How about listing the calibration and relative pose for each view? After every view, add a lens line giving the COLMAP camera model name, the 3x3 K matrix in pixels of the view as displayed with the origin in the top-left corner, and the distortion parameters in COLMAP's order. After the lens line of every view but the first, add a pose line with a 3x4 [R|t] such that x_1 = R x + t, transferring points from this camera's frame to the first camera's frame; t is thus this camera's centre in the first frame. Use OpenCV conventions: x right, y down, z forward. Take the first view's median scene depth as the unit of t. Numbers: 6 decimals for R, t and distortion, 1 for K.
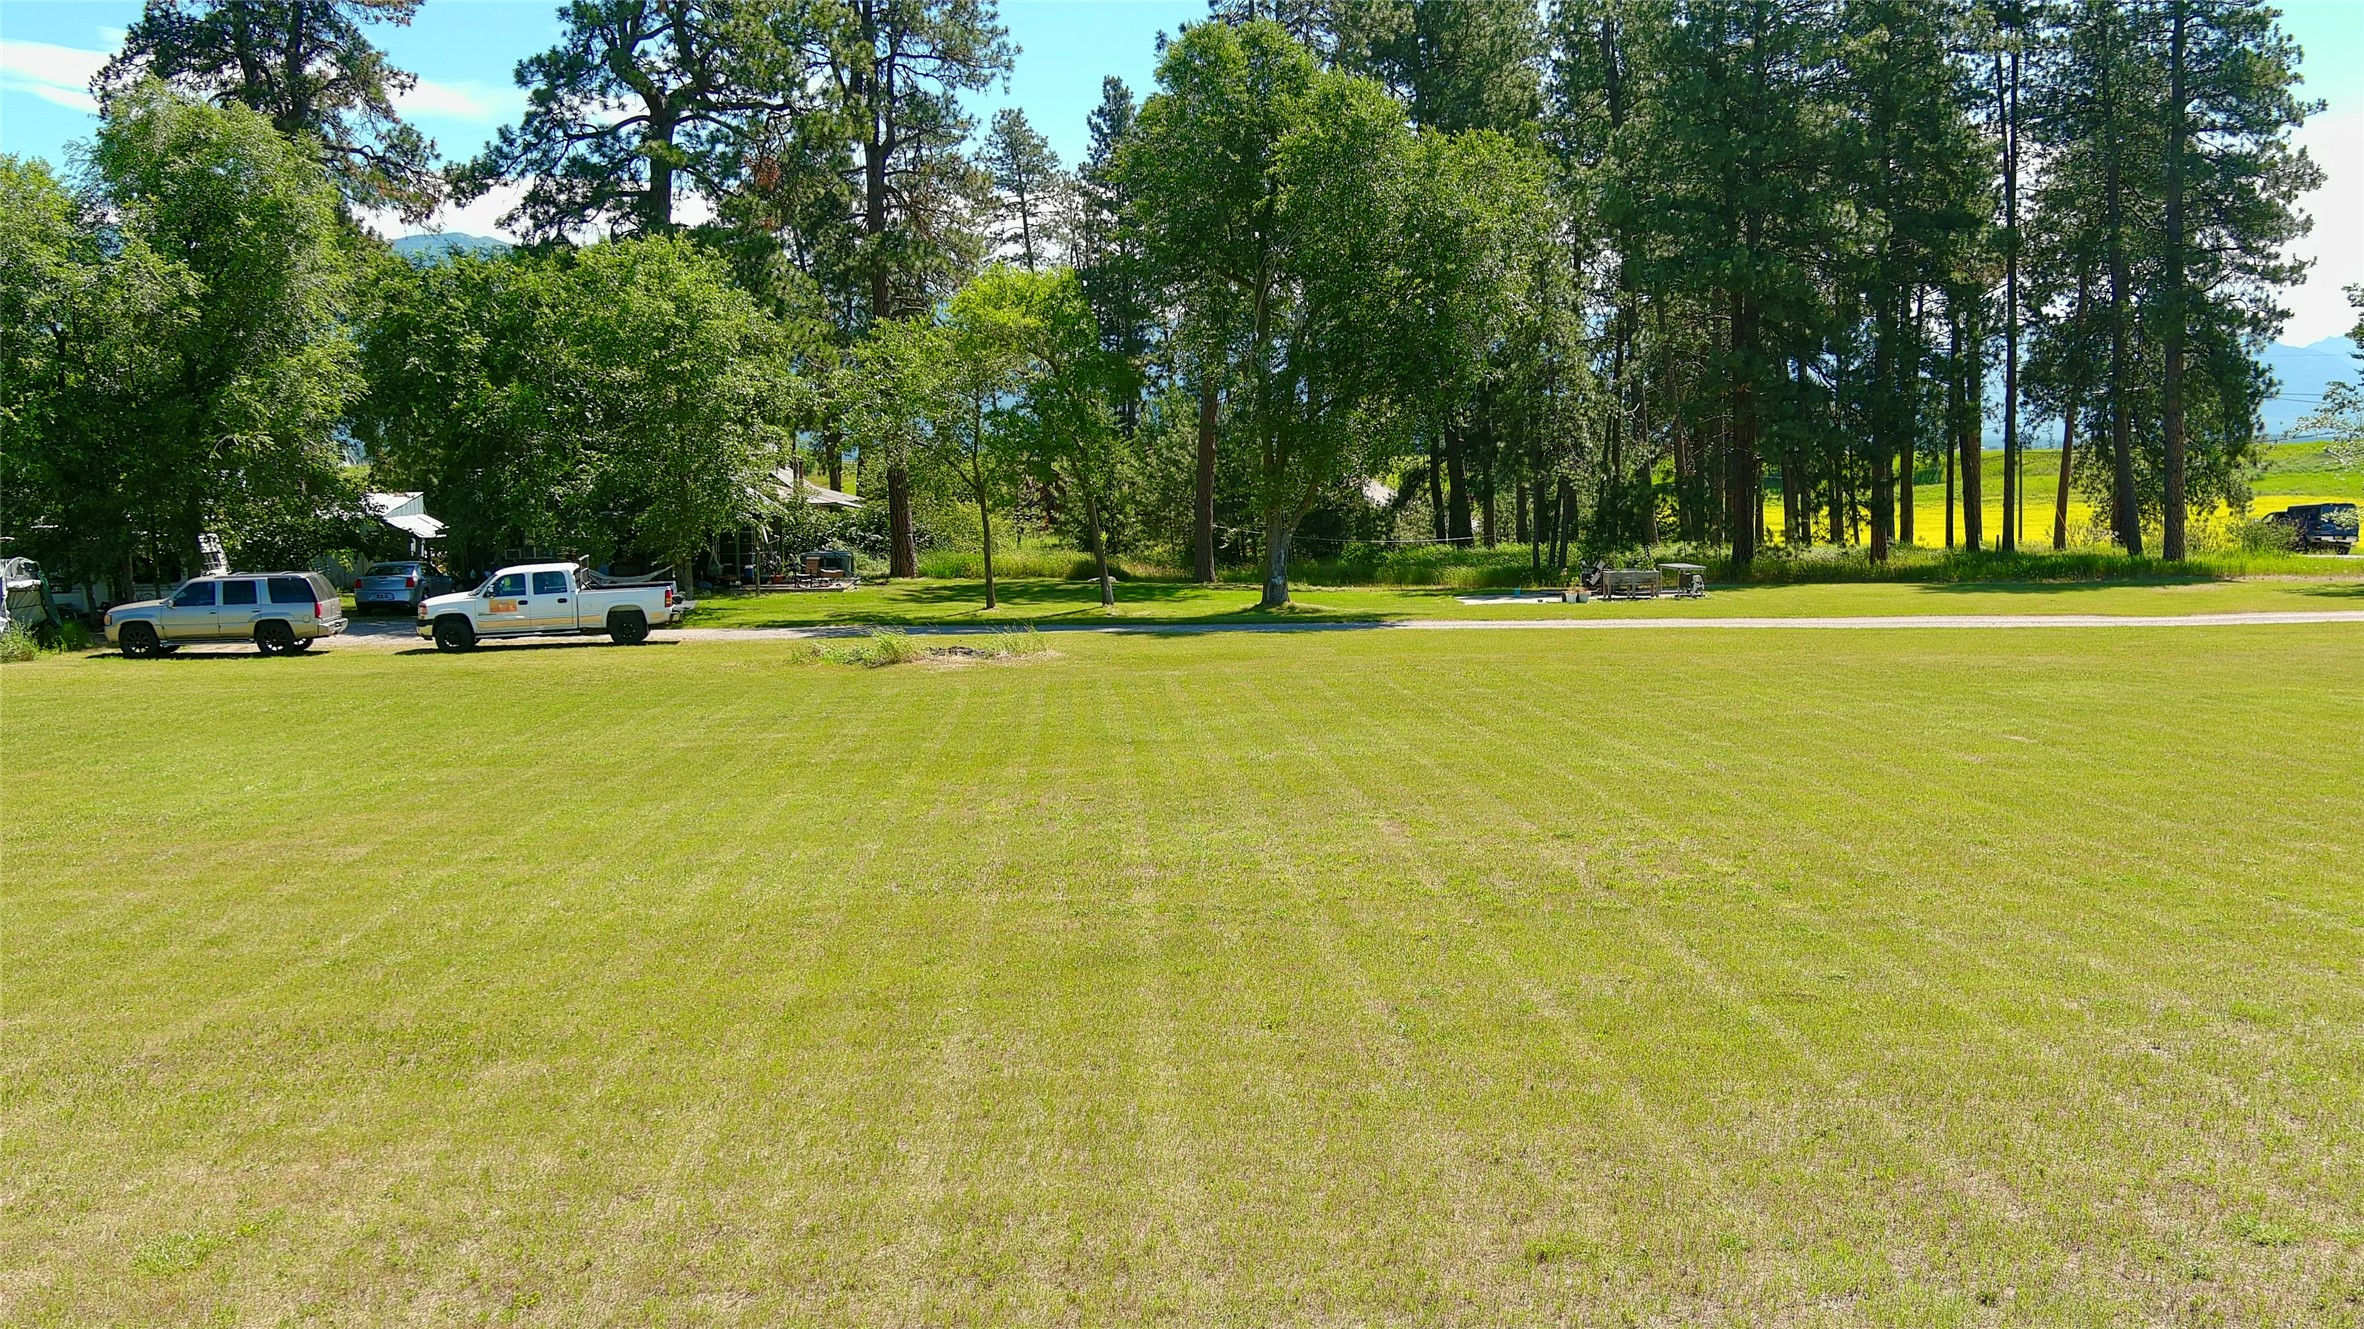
lens RADIAL K [[2303.4, 0, 1178.3], [0, 2303.4, 665.8], [0, 0, 1]] dist [0.062076, -0.116206]
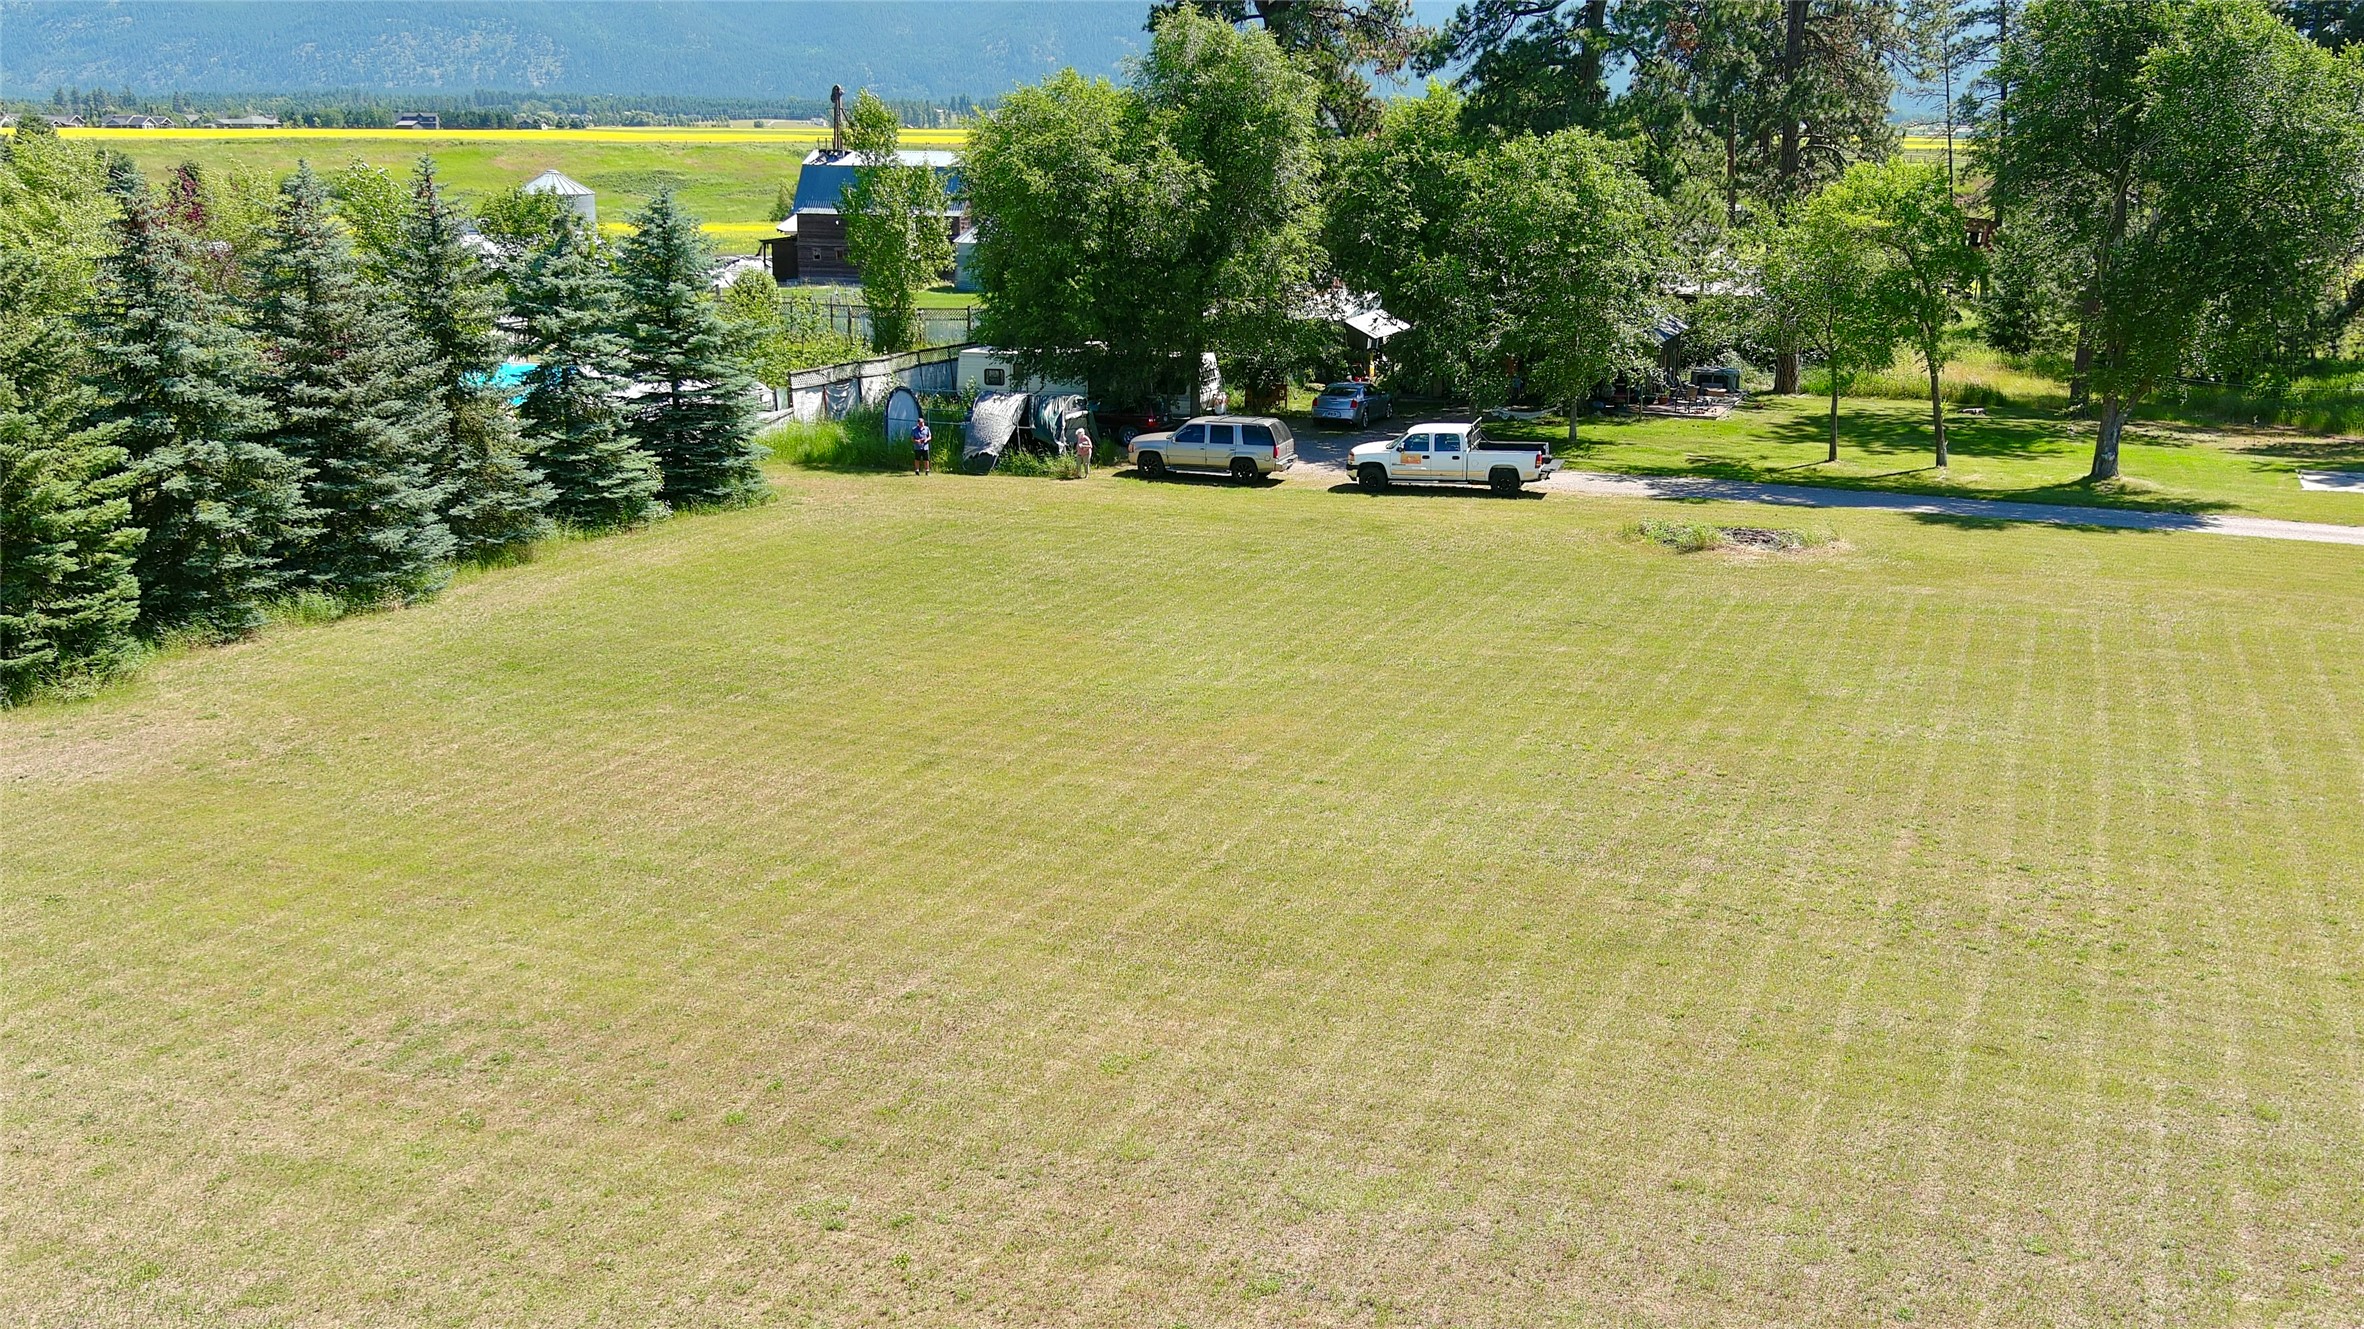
lens RADIAL K [[2308.2, 0, 1177.6], [0, 2308.2, 666.5], [0, 0, 1]] dist [0.062397, -0.141757]
pose [[0.912681, 0.115687, -0.391958, 0.081947], [-0.057825, 0.986004, 0.156373, -0.084511], [0.404562, -0.120054, 0.906596, -0.173132]]
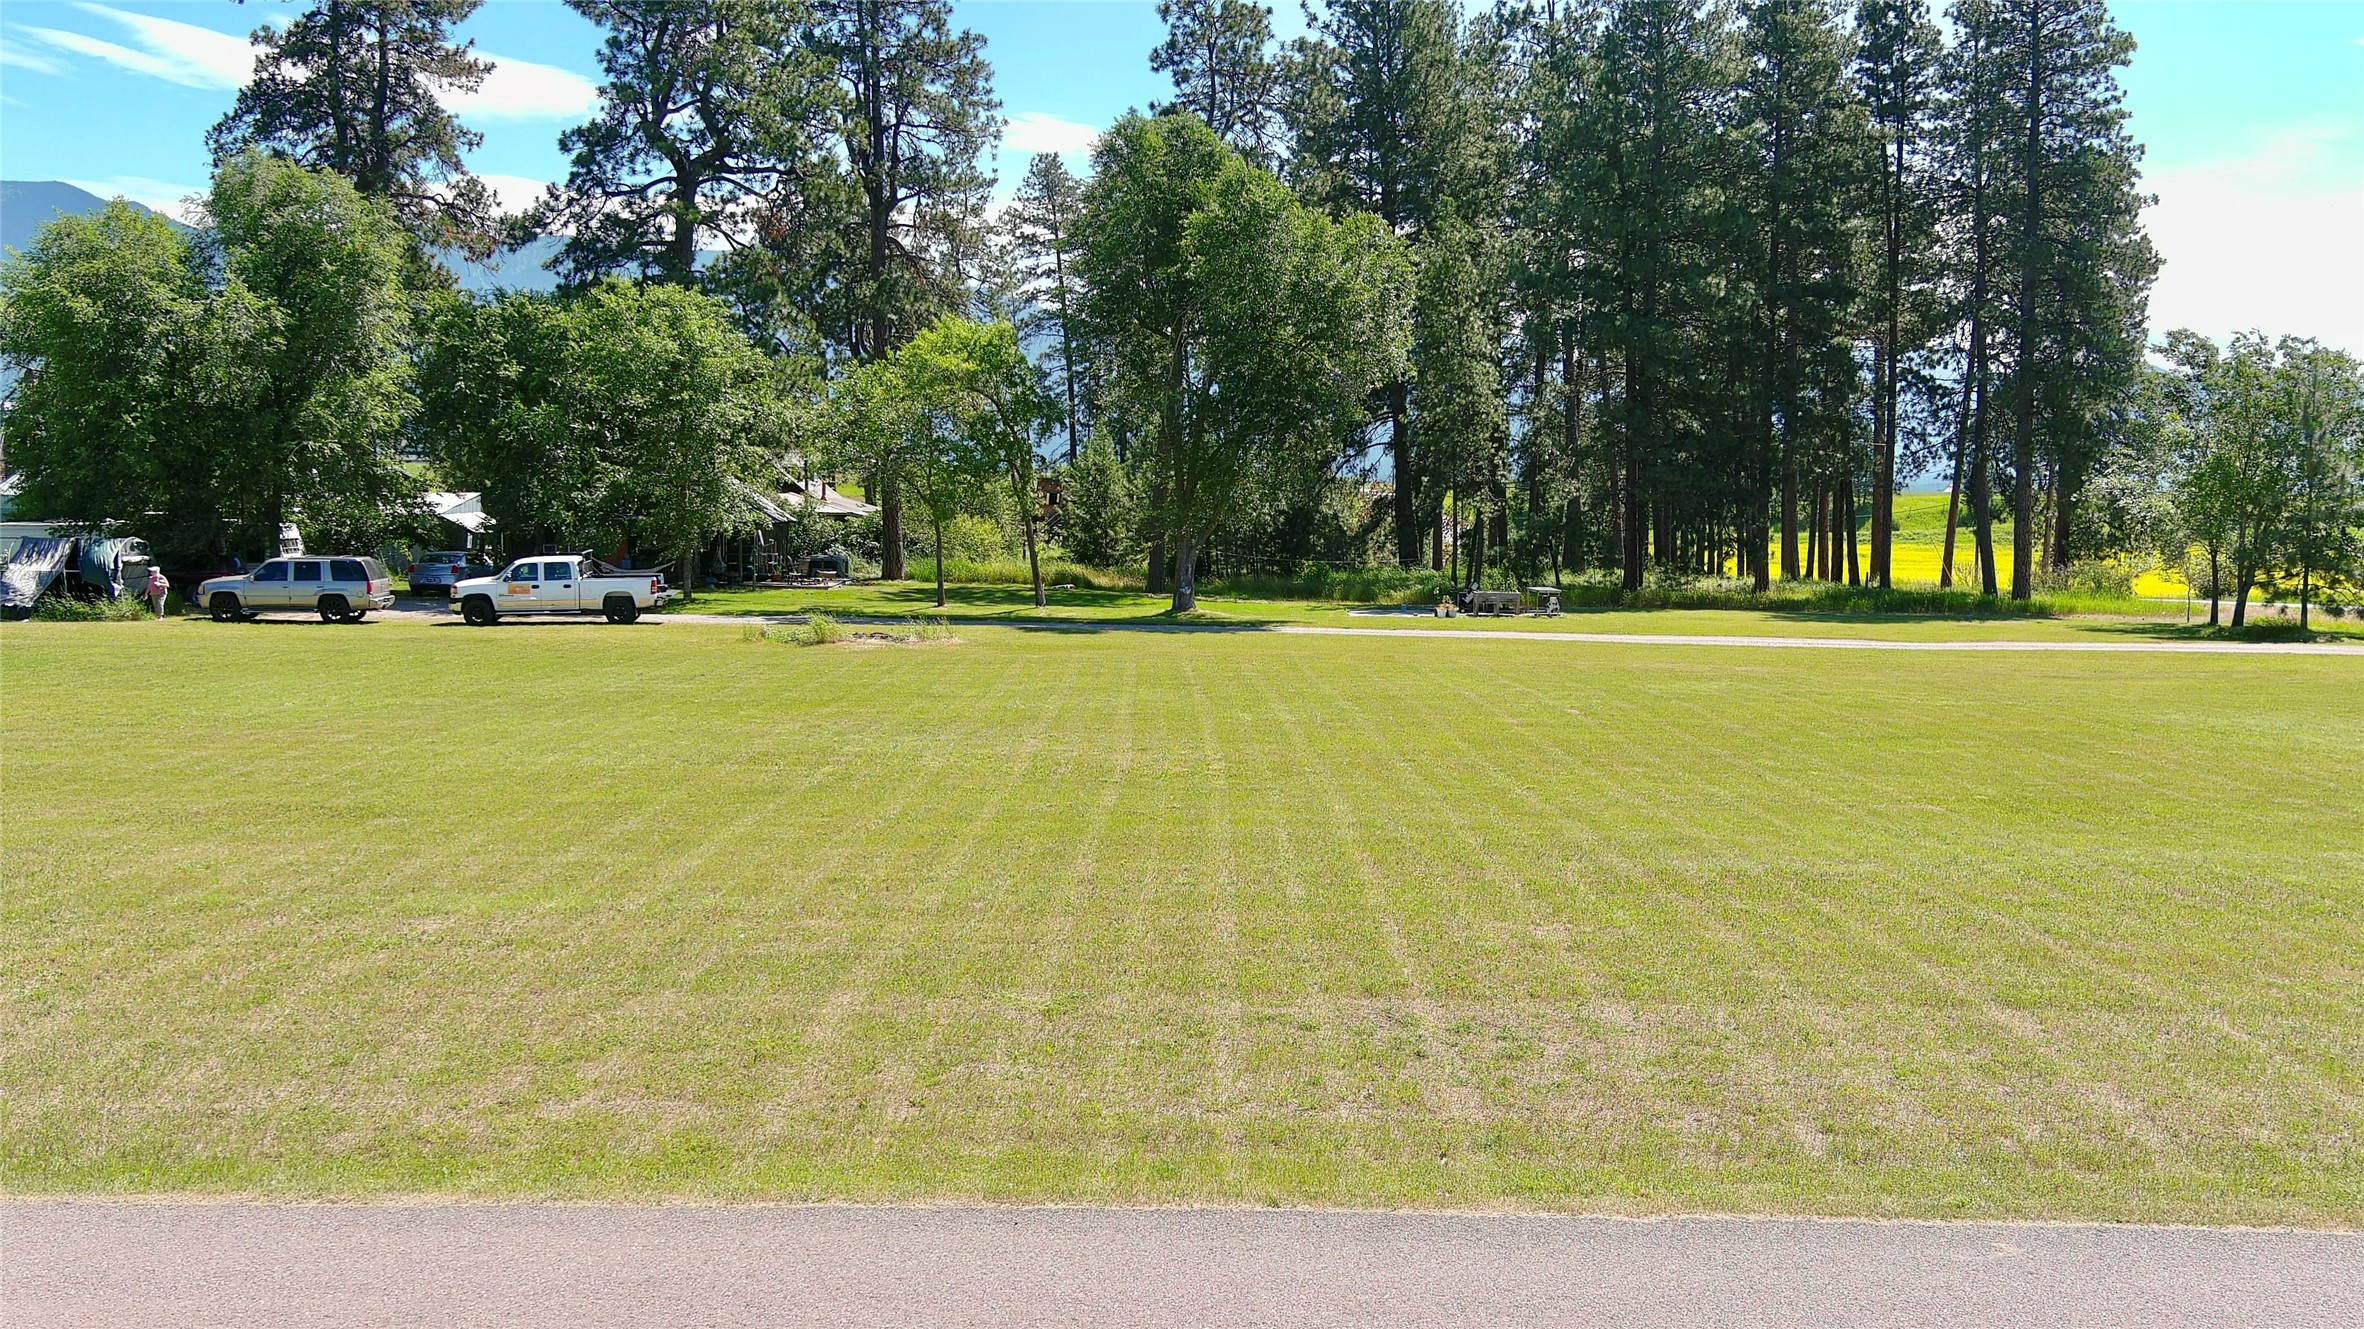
lens RADIAL K [[2303.4, 0, 1178.3], [0, 2303.4, 665.8], [0, 0, 1]] dist [0.062076, -0.116206]
pose [[0.998754, 0.032194, -0.038143, 0.084555], [-0.032502, 0.999444, -0.007491, 0.010225], [0.037881, 0.008722, 0.999244, -0.169359]]
